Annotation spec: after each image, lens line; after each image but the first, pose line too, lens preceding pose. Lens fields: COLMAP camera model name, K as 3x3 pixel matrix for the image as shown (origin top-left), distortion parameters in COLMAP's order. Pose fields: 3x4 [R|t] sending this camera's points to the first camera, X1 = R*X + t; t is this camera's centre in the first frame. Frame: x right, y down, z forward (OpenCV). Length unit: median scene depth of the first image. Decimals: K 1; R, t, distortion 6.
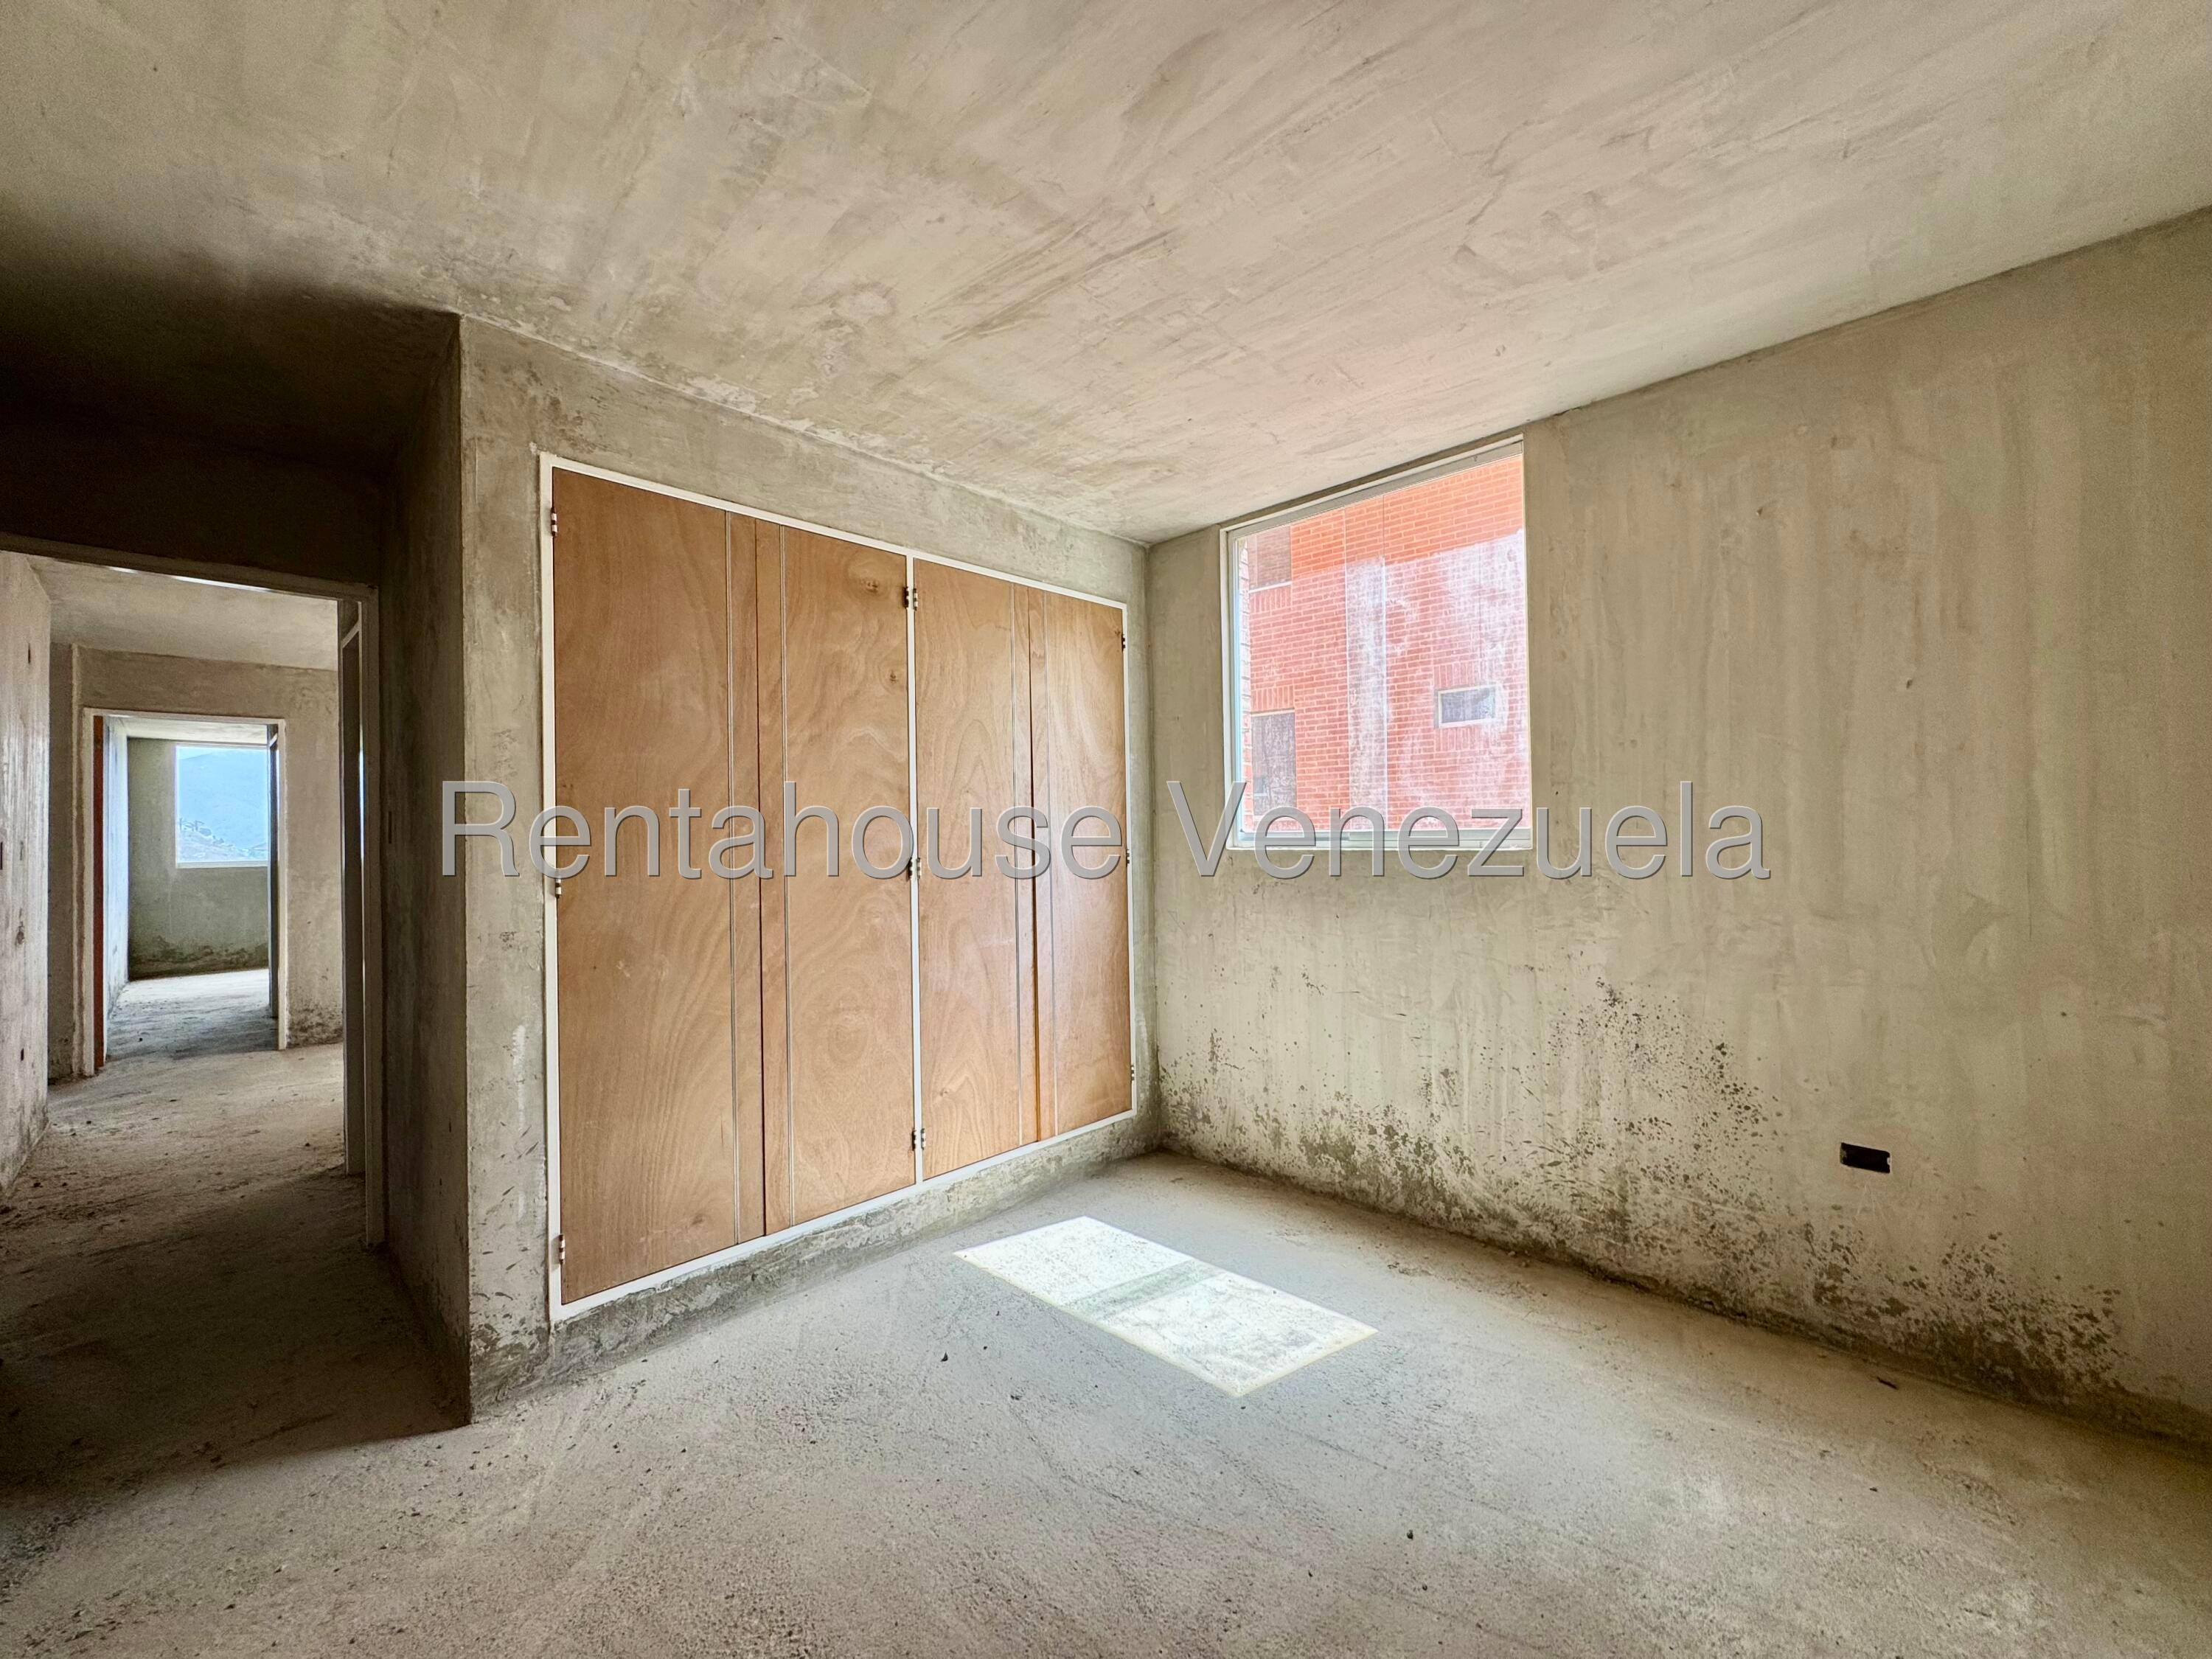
lens RADIAL K [[881.2, 0, 1110.2], [0, 881.2, 832.6], [0, 0, 1]] dist [-0.003430, 0.000660]
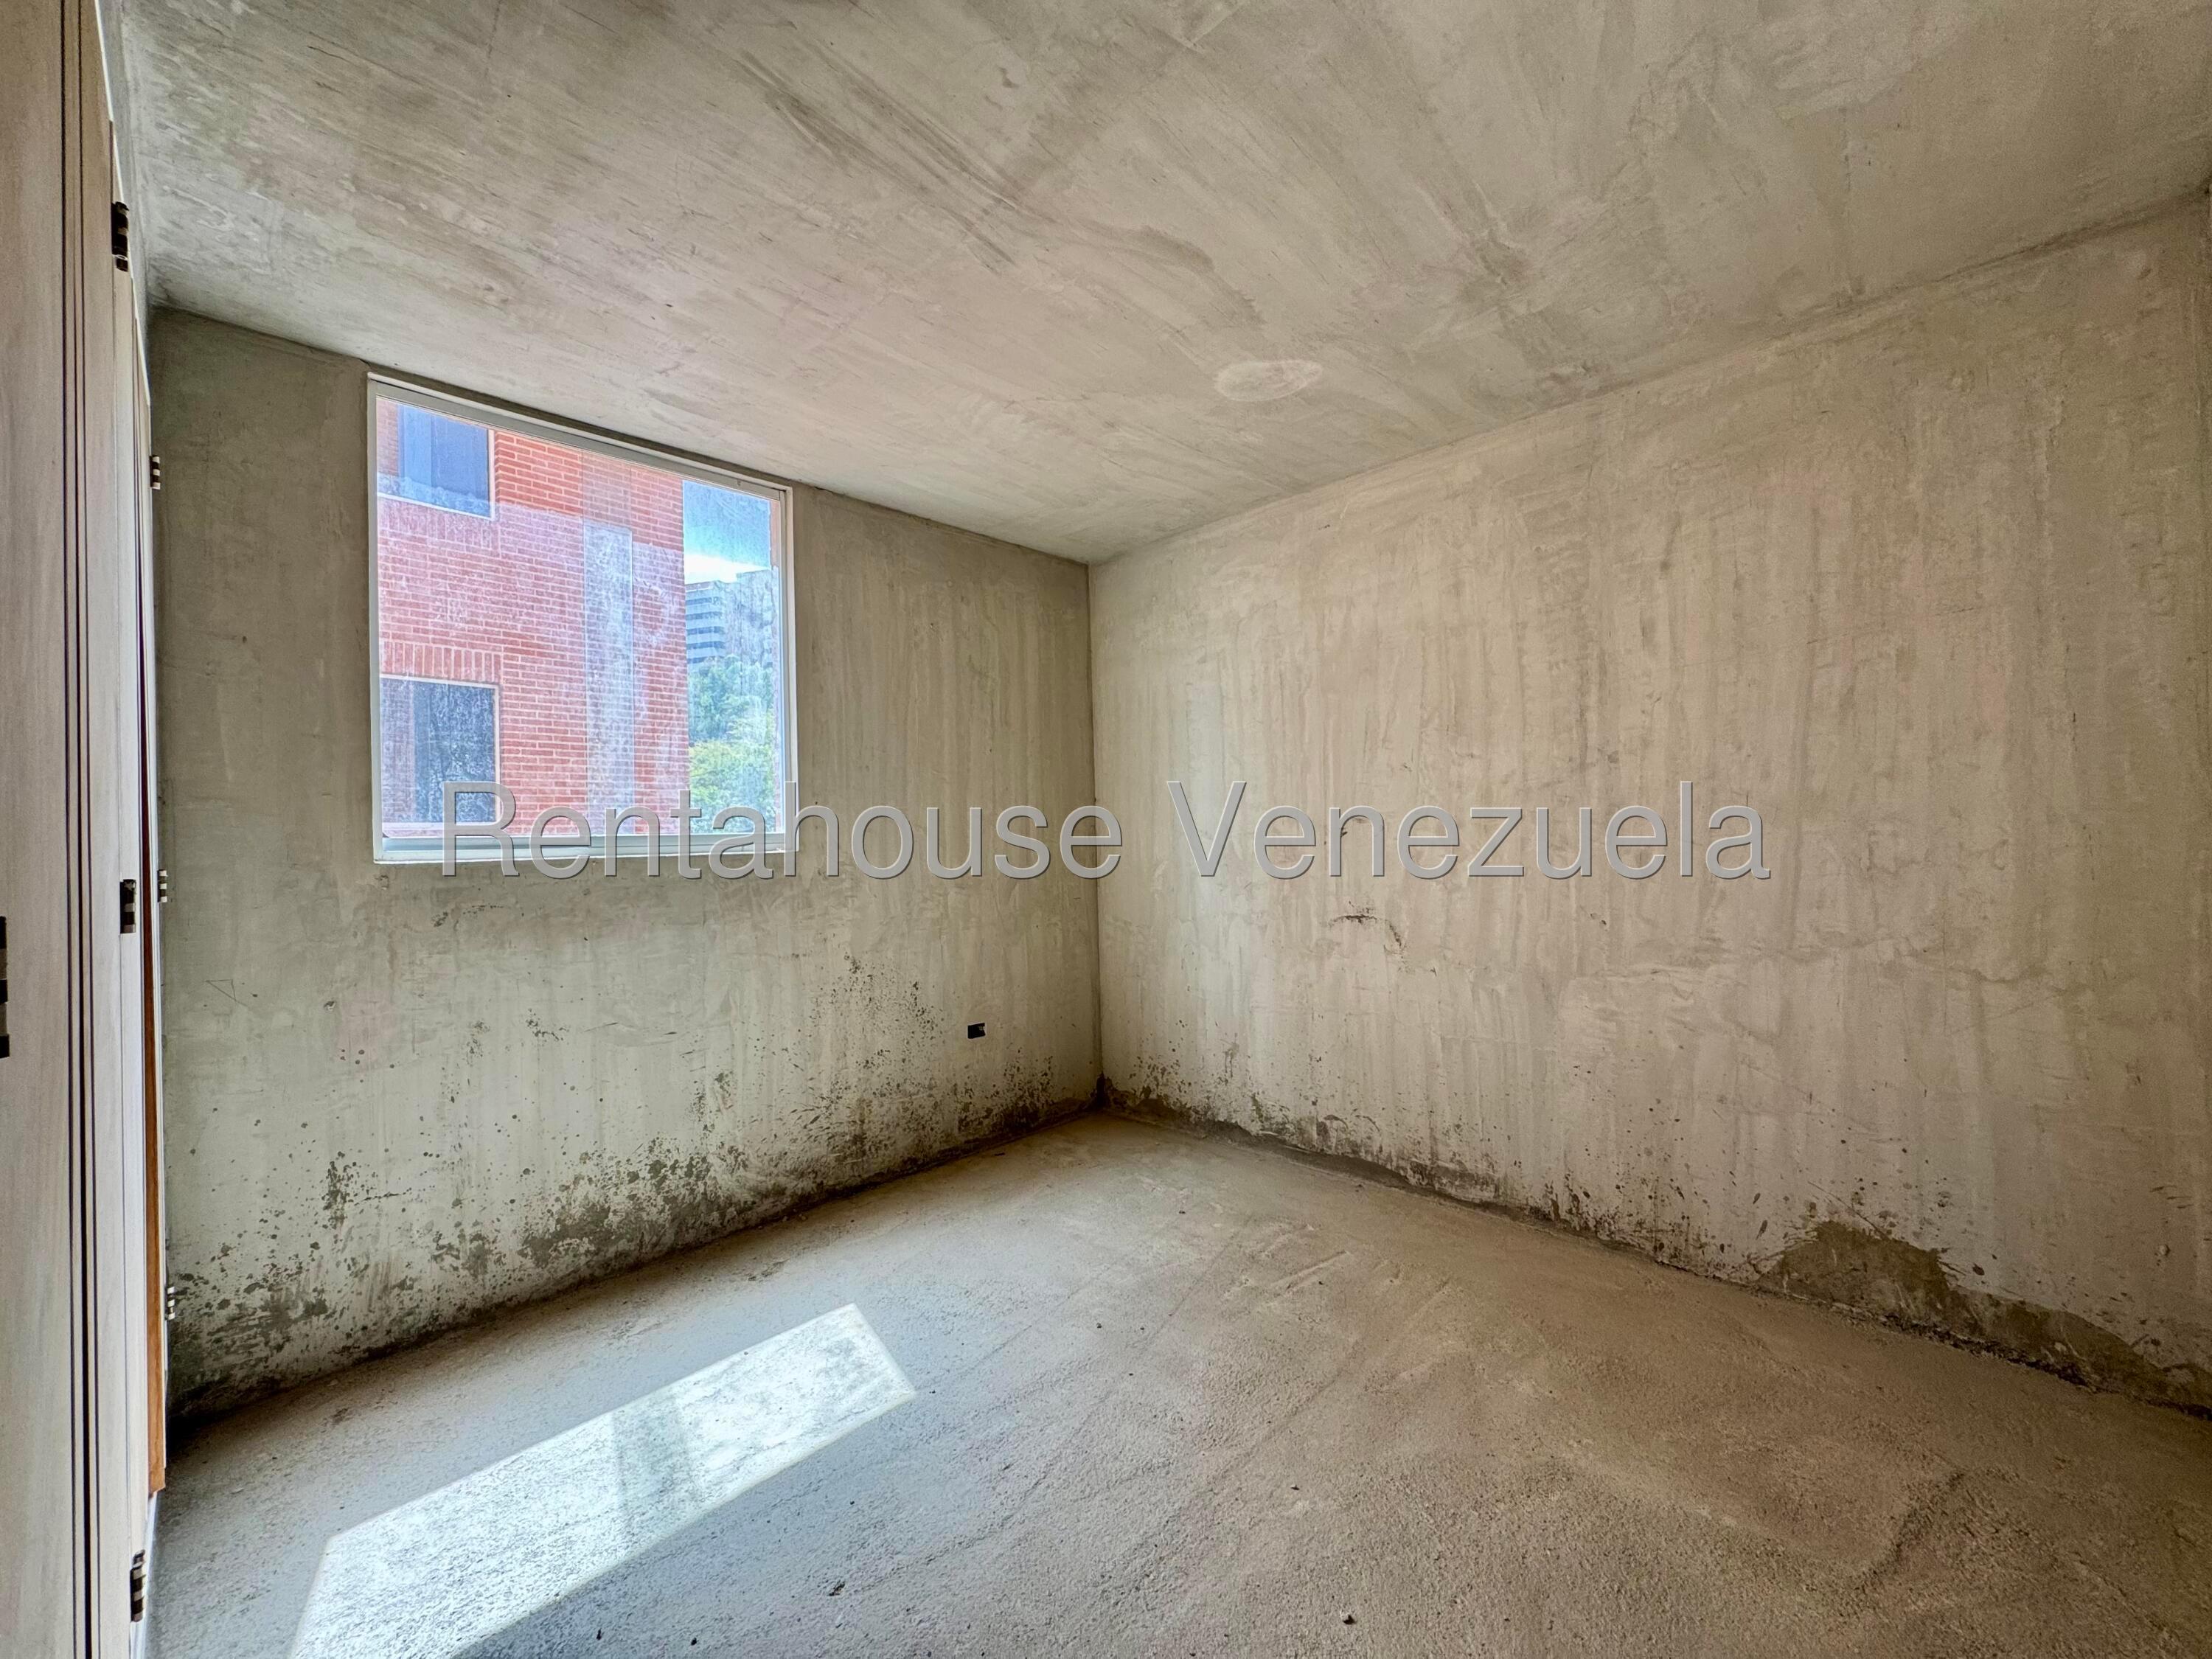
lens RADIAL K [[881.2, 0, 1100.4], [0, 881.2, 833.6], [0, 0, 1]] dist [-0.003430, 0.000660]
pose [[0.012266, 0.017288, 0.999775, -0.666840], [0.018572, 0.999674, -0.017514, 0.023791], [-0.999752, 0.018783, 0.011941, 0.599084]]
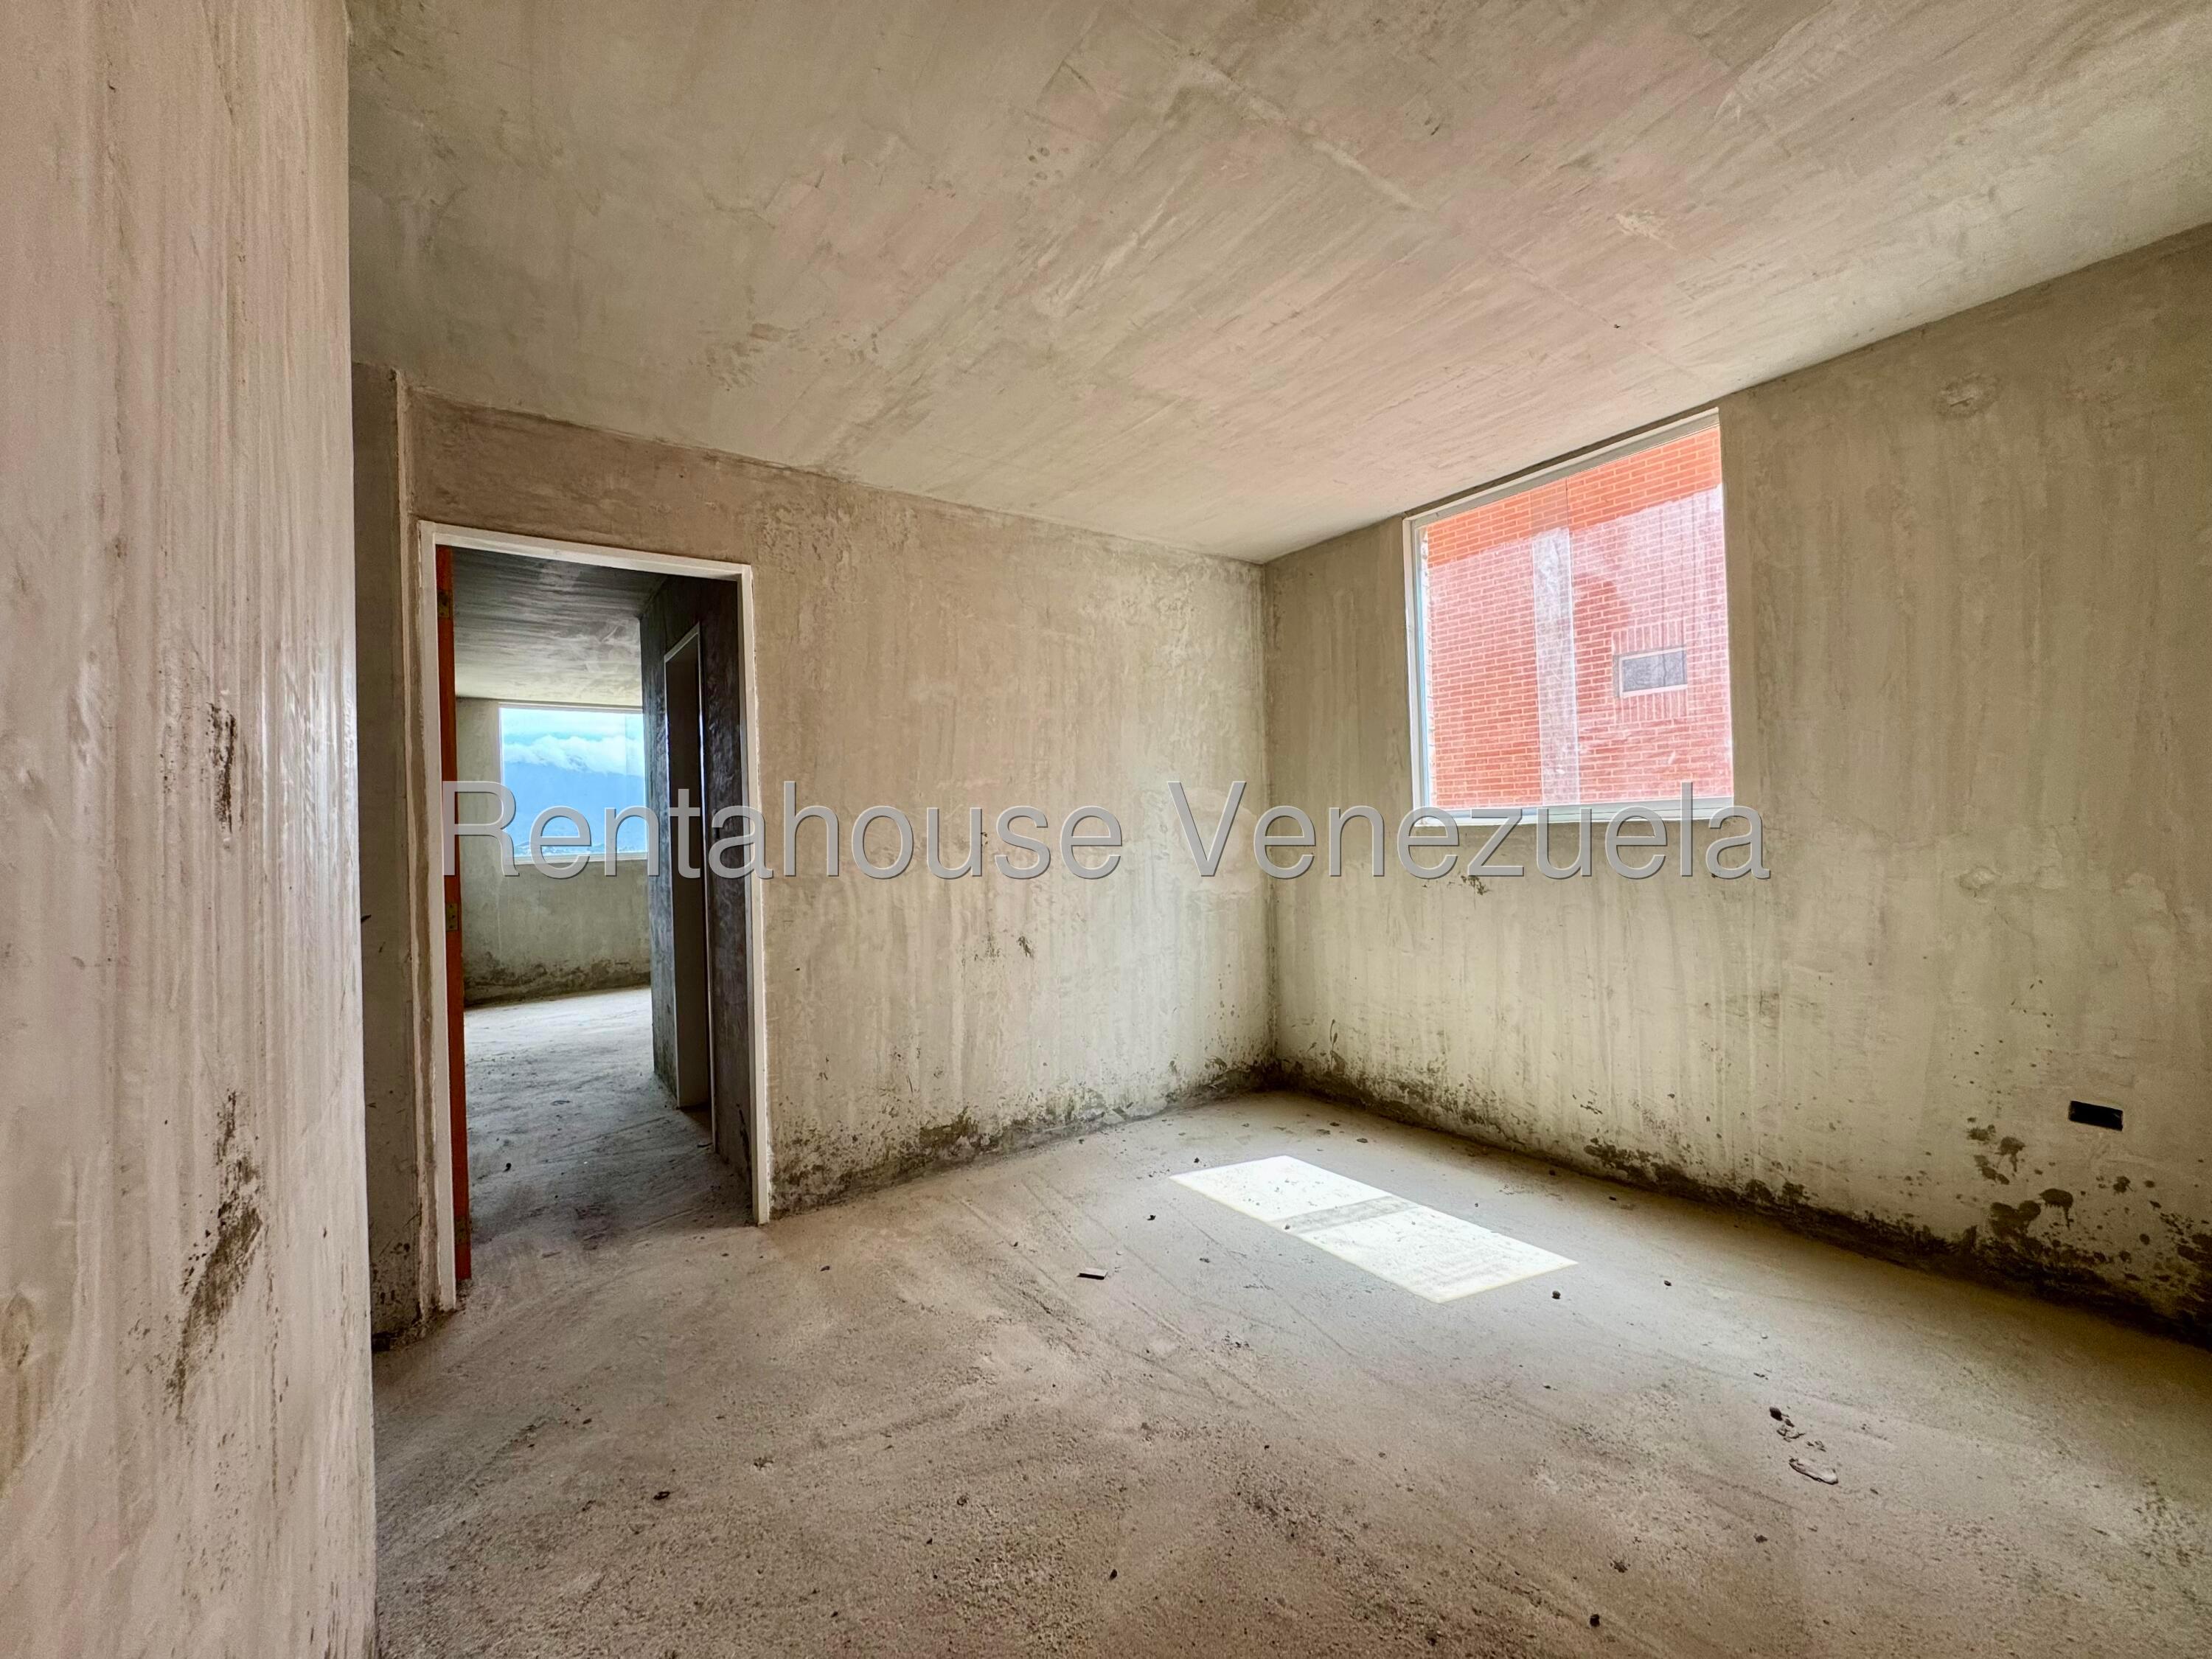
lens RADIAL K [[881.2, 0, 1109.8], [0, 881.2, 823.8], [0, 0, 1]] dist [-0.003430, 0.000660]
pose [[0.983985, -0.021327, -0.176968, -0.005298], [0.022665, 0.999728, 0.005537, 0.000166], [0.176802, -0.009460, 0.984201, 0.004393]]
